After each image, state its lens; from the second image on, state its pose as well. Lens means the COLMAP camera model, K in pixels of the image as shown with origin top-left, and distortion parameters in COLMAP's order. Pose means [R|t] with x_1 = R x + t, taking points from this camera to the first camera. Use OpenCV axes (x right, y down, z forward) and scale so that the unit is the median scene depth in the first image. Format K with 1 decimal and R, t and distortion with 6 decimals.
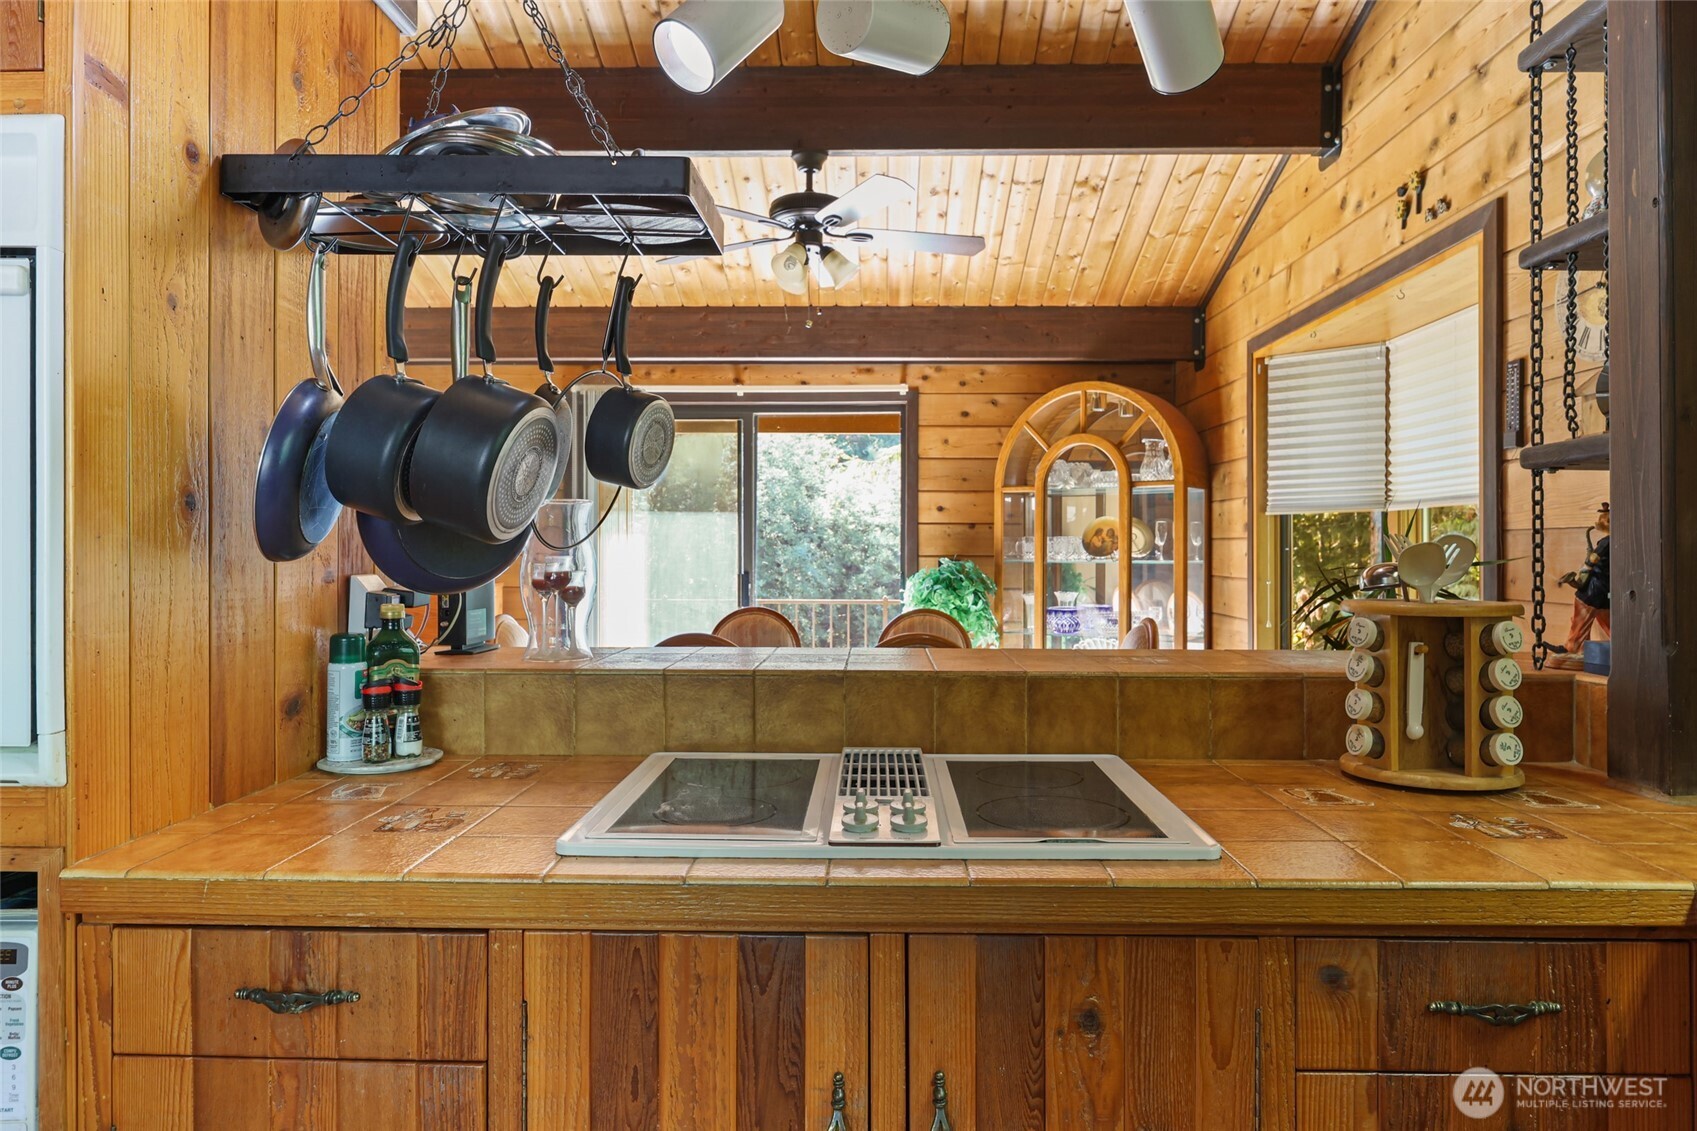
lens RADIAL K [[1039.4, 0, 846.3], [0, 1039.4, 561.3], [0, 0, 1]] dist [-0.000910, -0.000288]
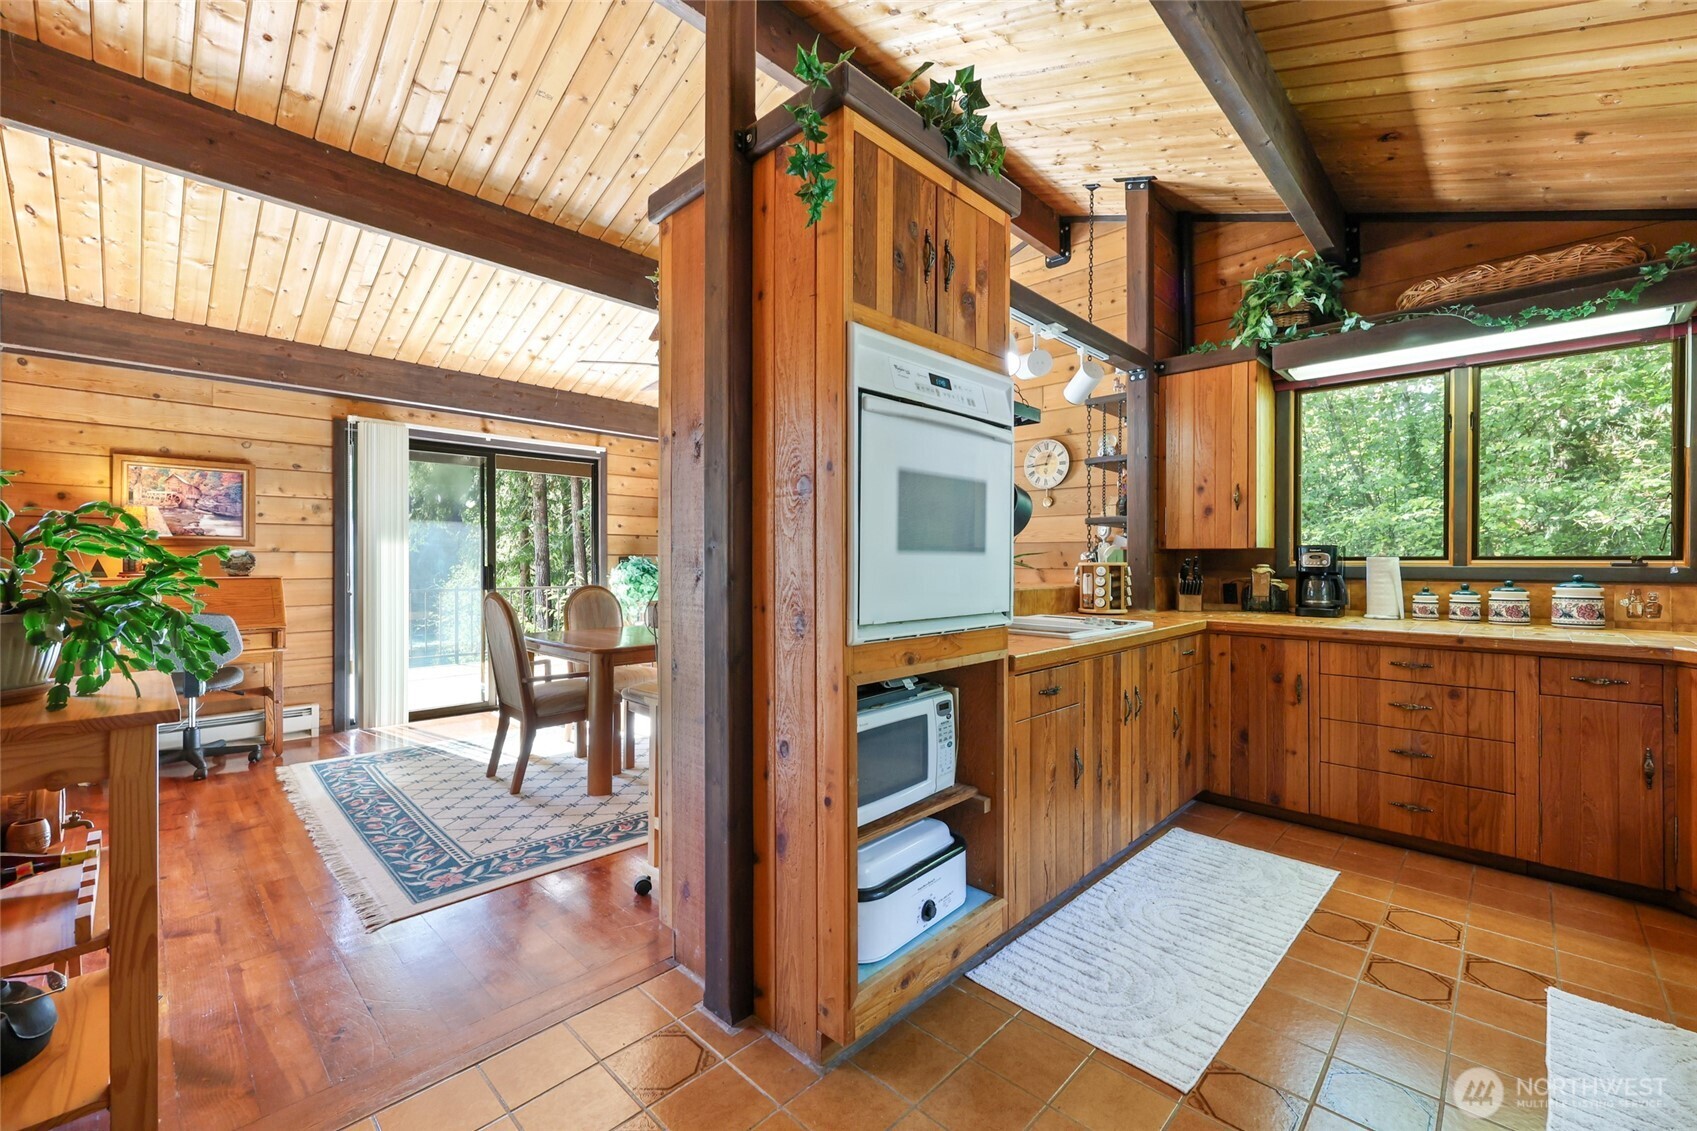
lens RADIAL K [[674.0, 0, 849.9], [0, 674.0, 563.7], [0, 0, 1]] dist [-0.000854, 0.000198]
pose [[0.674788, -0.007500, 0.737973, -0.446276], [0.008512, 0.999961, 0.002379, 0.009153], [-0.737962, 0.004676, 0.674826, 0.024064]]
